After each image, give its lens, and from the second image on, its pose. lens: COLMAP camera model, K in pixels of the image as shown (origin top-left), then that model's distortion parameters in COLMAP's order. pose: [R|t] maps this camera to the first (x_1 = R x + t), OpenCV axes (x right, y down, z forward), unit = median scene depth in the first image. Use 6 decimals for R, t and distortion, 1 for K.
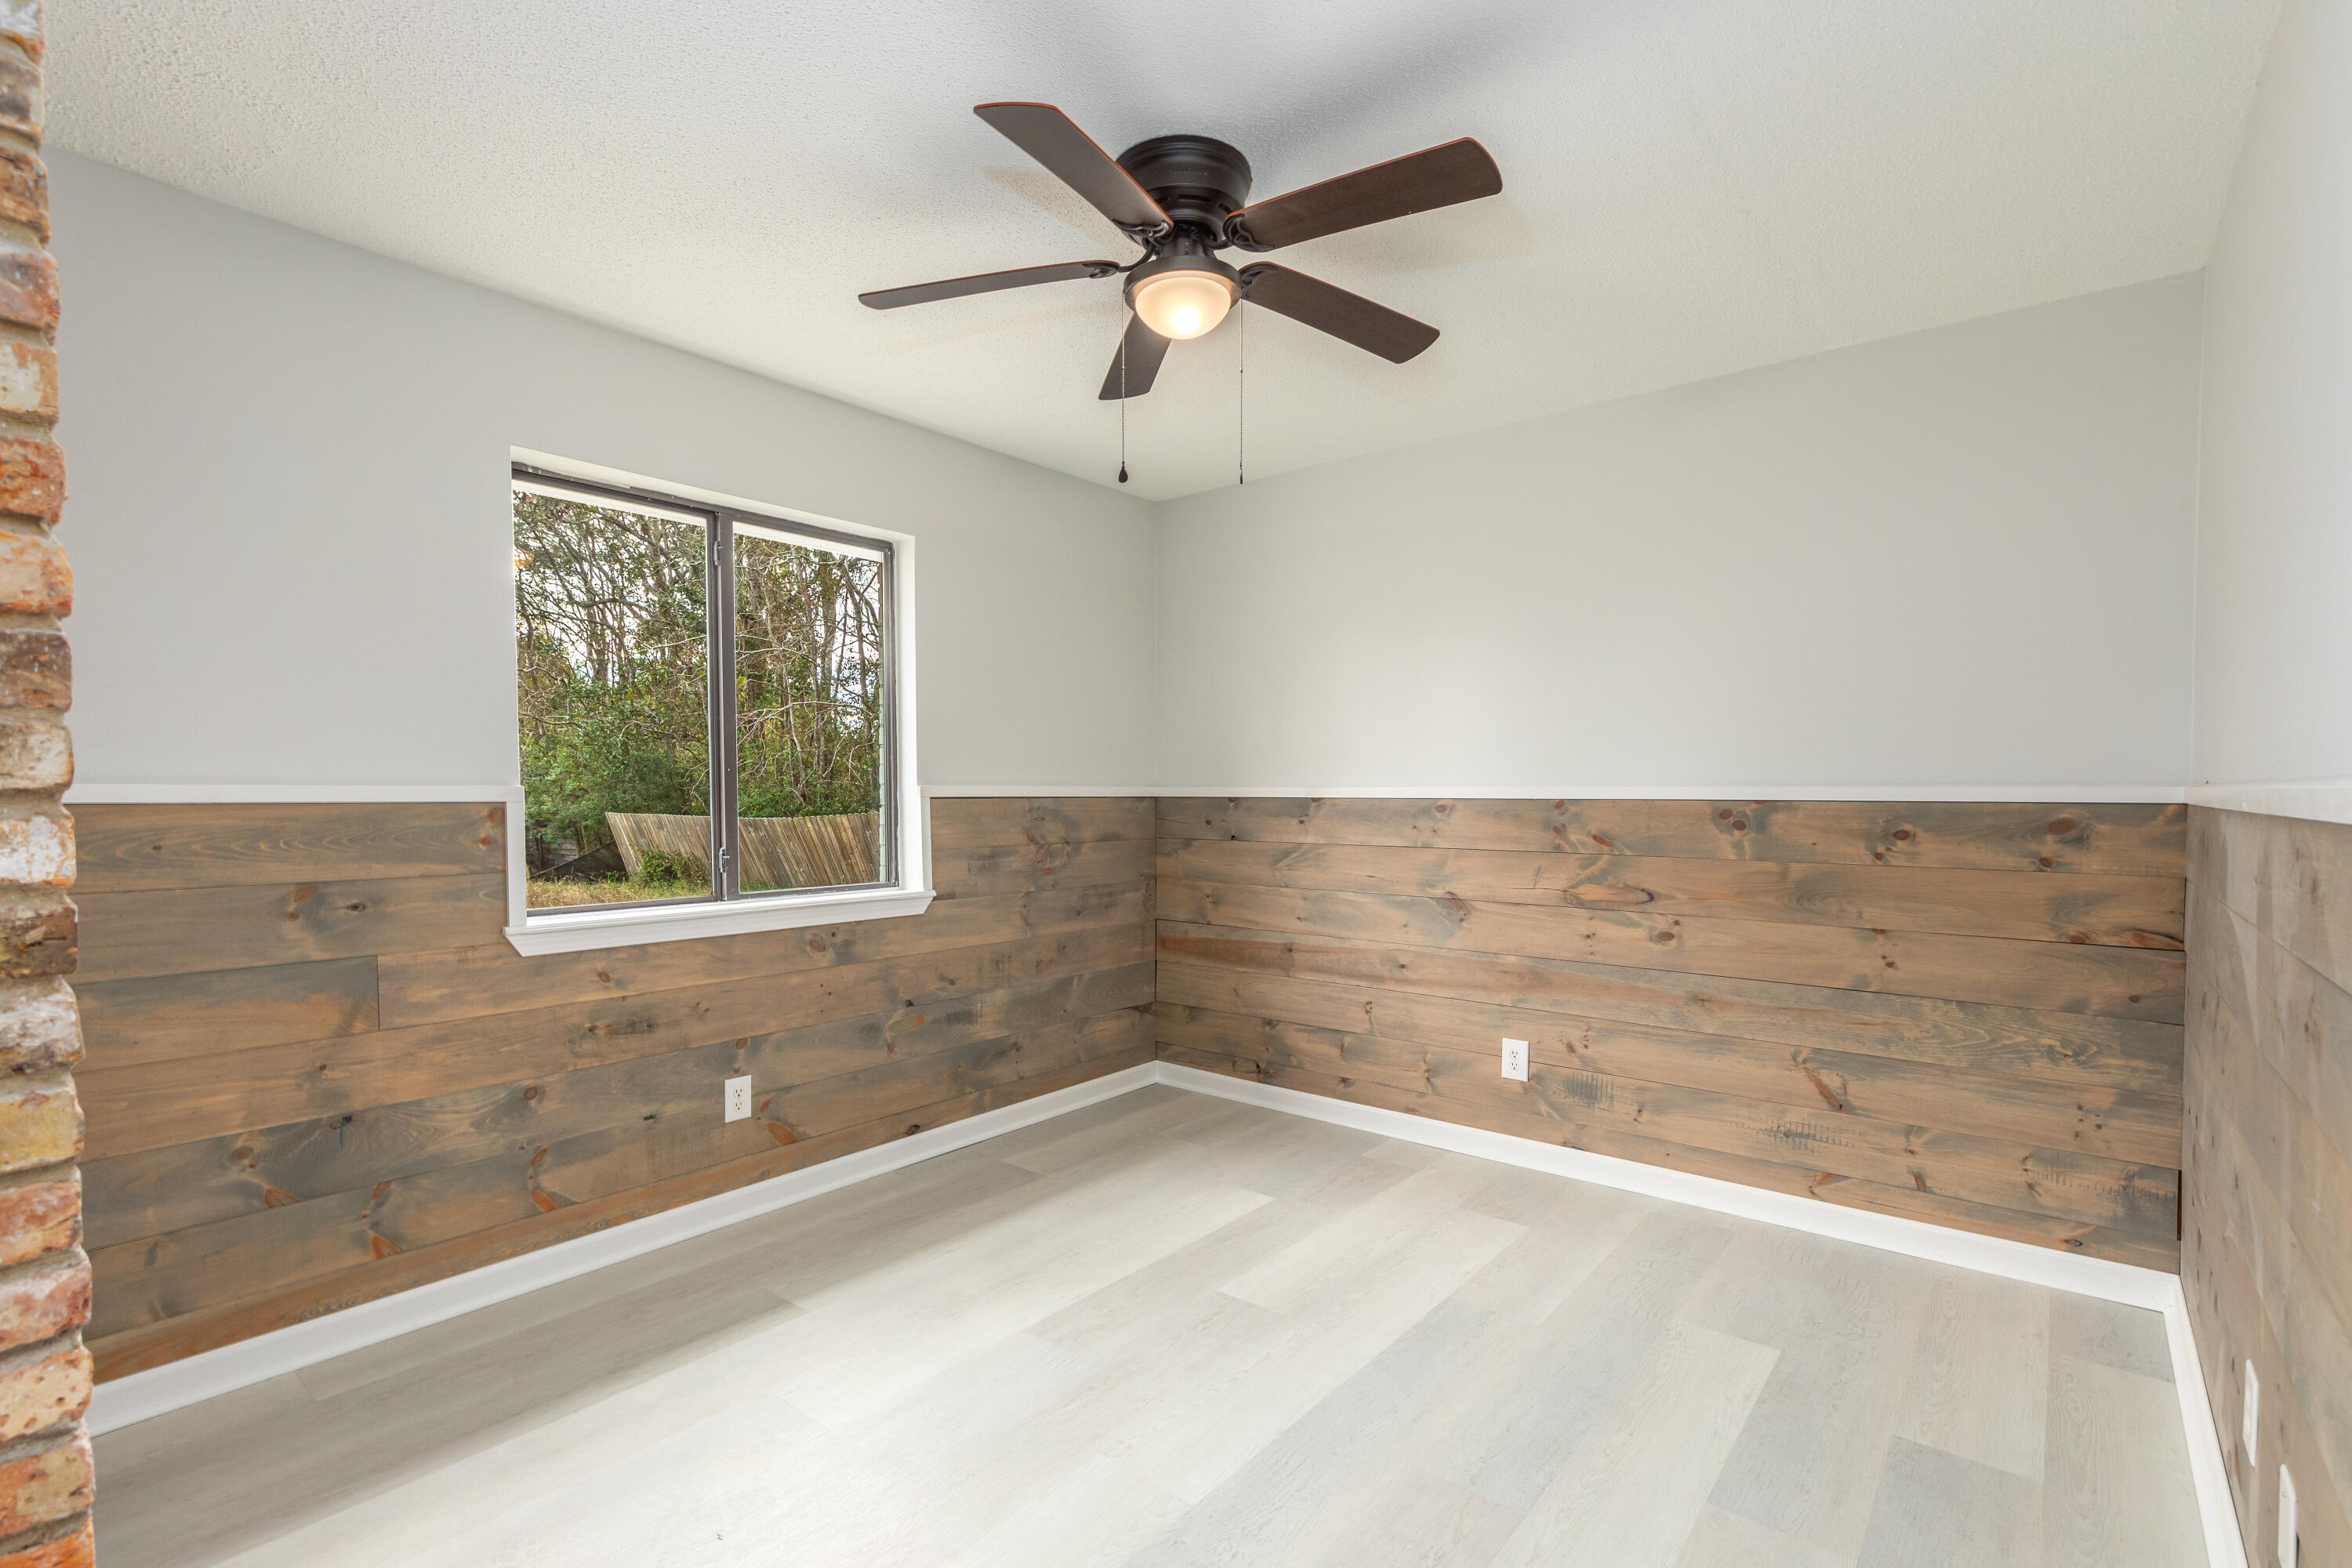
lens RADIAL K [[1054.8, 0, 1193.1], [0, 1054.8, 799.6], [0, 0, 1]] dist [0.003241, -0.000146]
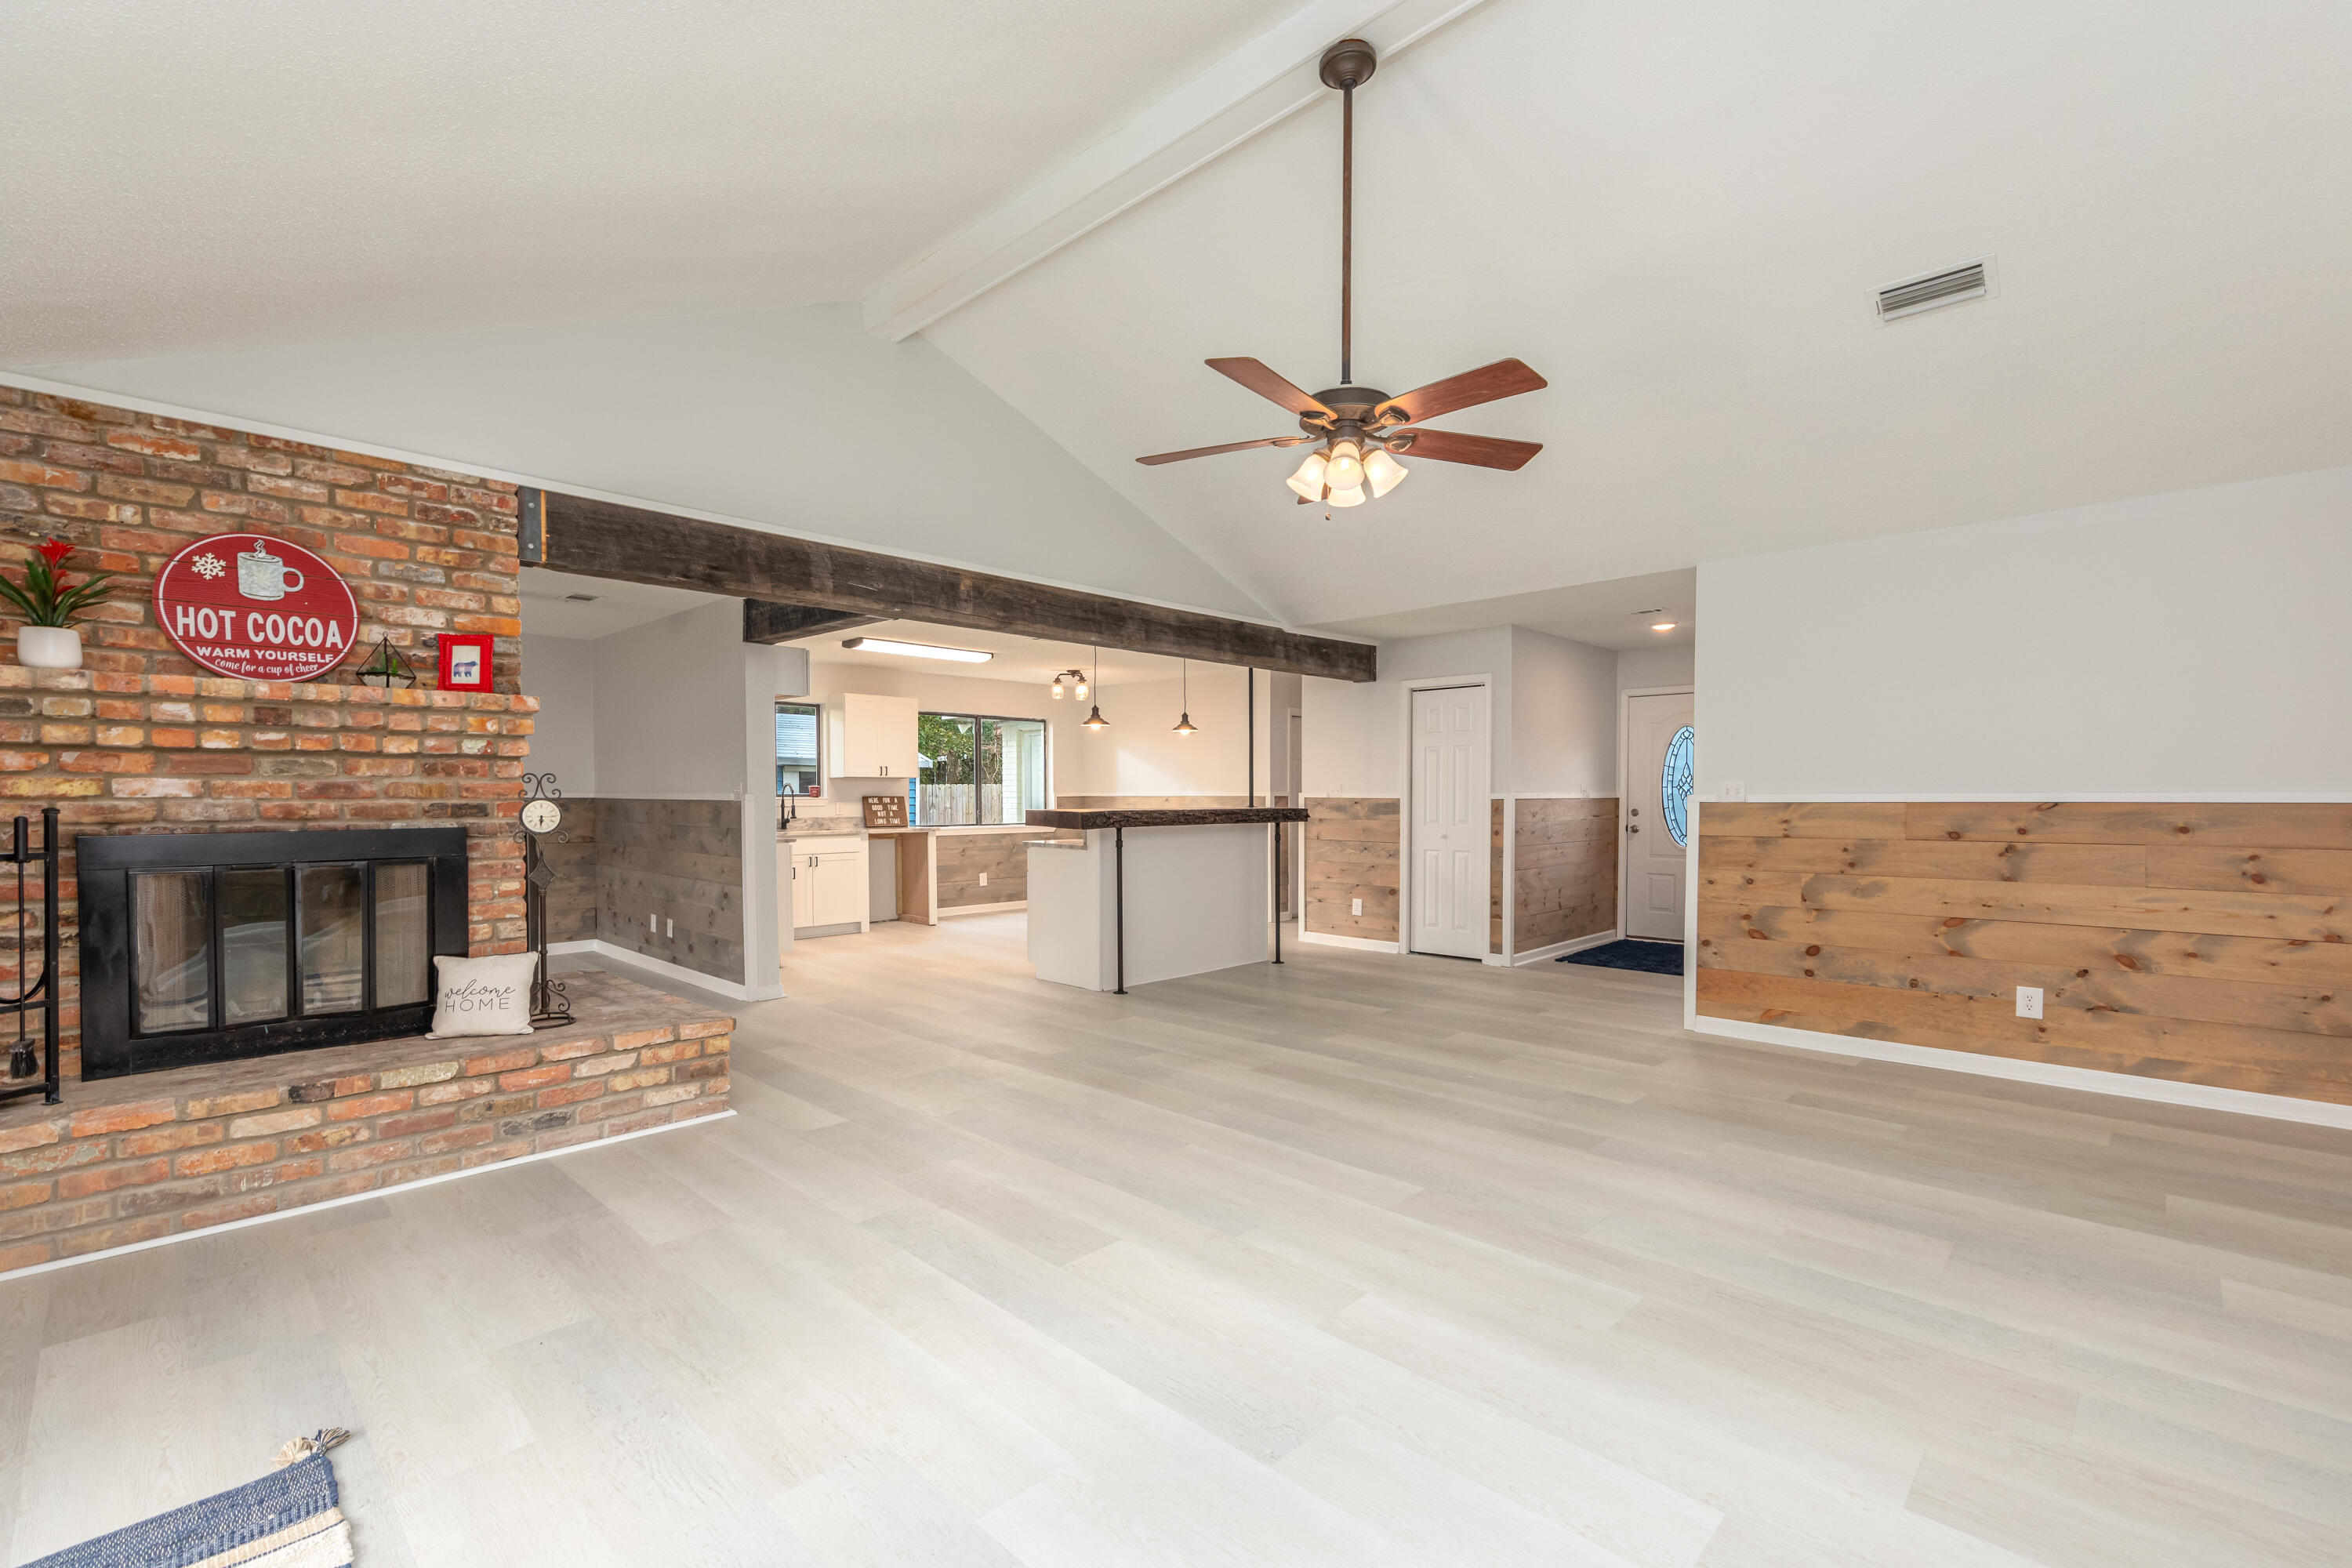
lens RADIAL K [[1019.5, 0, 1180.2], [0, 1019.5, 806.6], [0, 0, 1]] dist [0.000124, -0.000045]
pose [[0.123105, -0.015810, 0.992268, -1.286209], [0.002004, 0.999875, 0.015682, -0.009561], [-0.992392, 0.000058, 0.123121, -0.777717]]
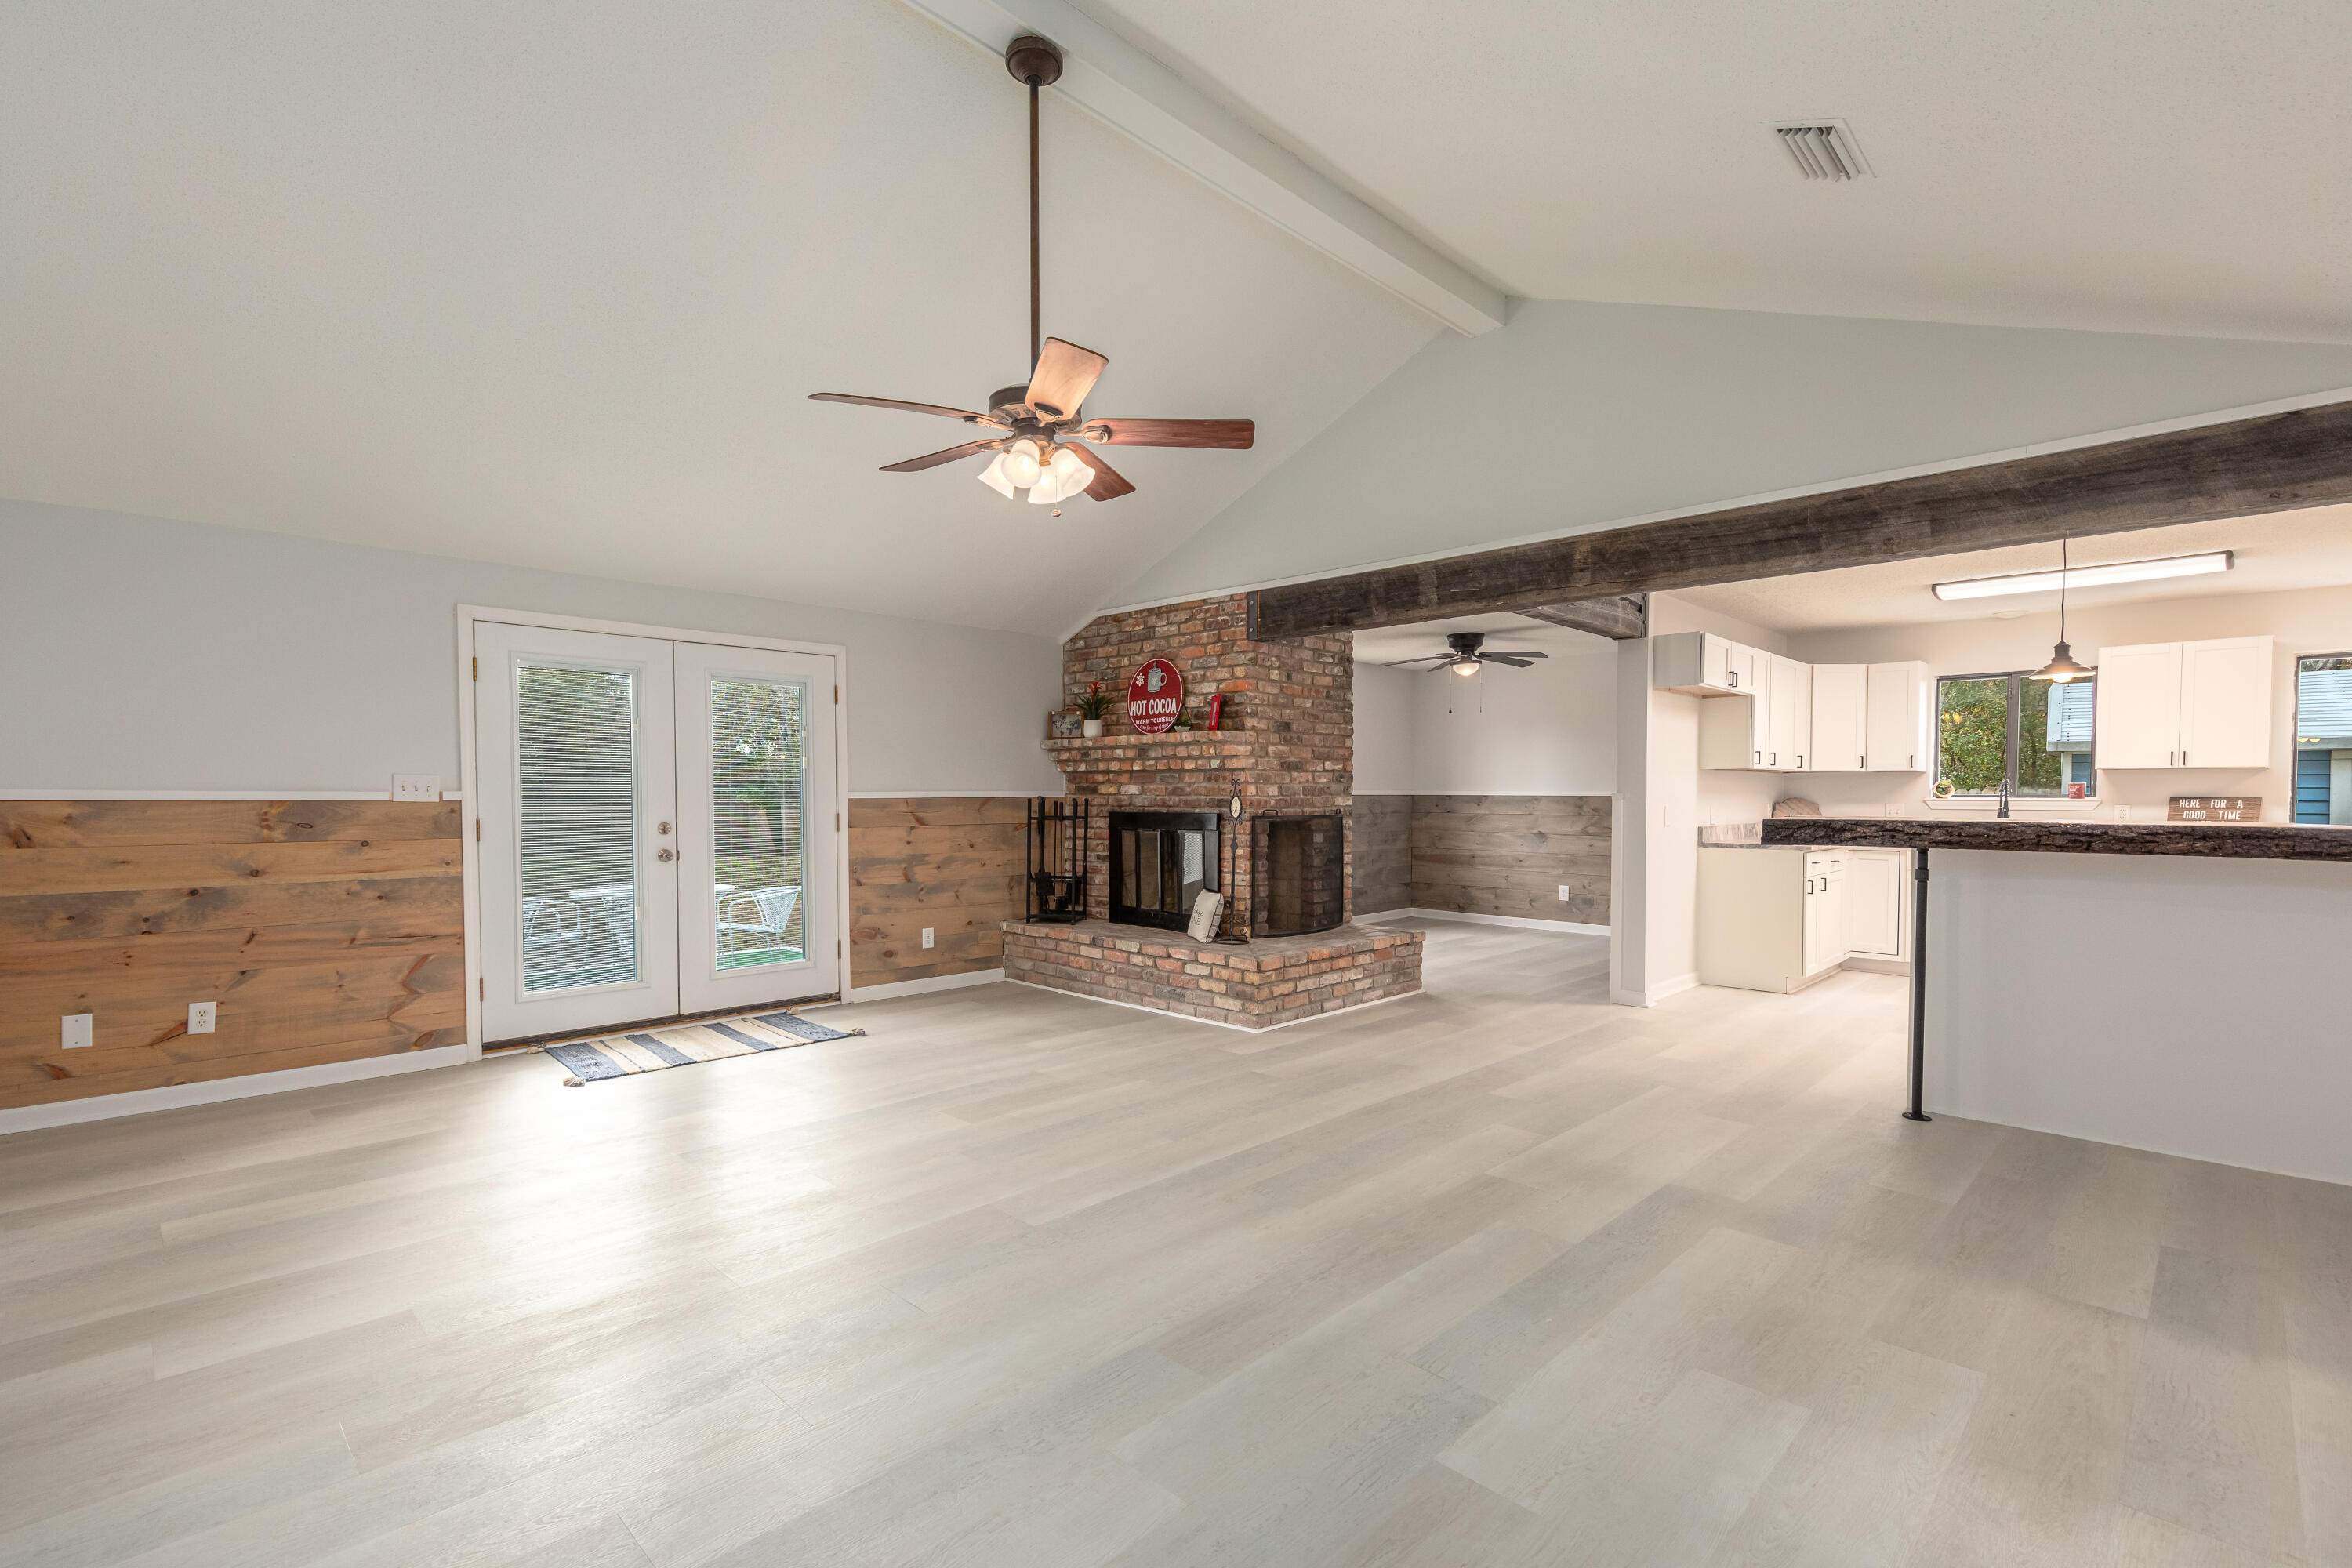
lens RADIAL K [[1054.8, 0, 1169.1], [0, 1054.8, 802.4], [0, 0, 1]] dist [0.003241, -0.000146]
pose [[0.990815, -0.001539, -0.135213, -0.289117], [0.002608, 0.999967, 0.007726, -0.005588], [0.135197, -0.008008, 0.990786, -1.591493]]
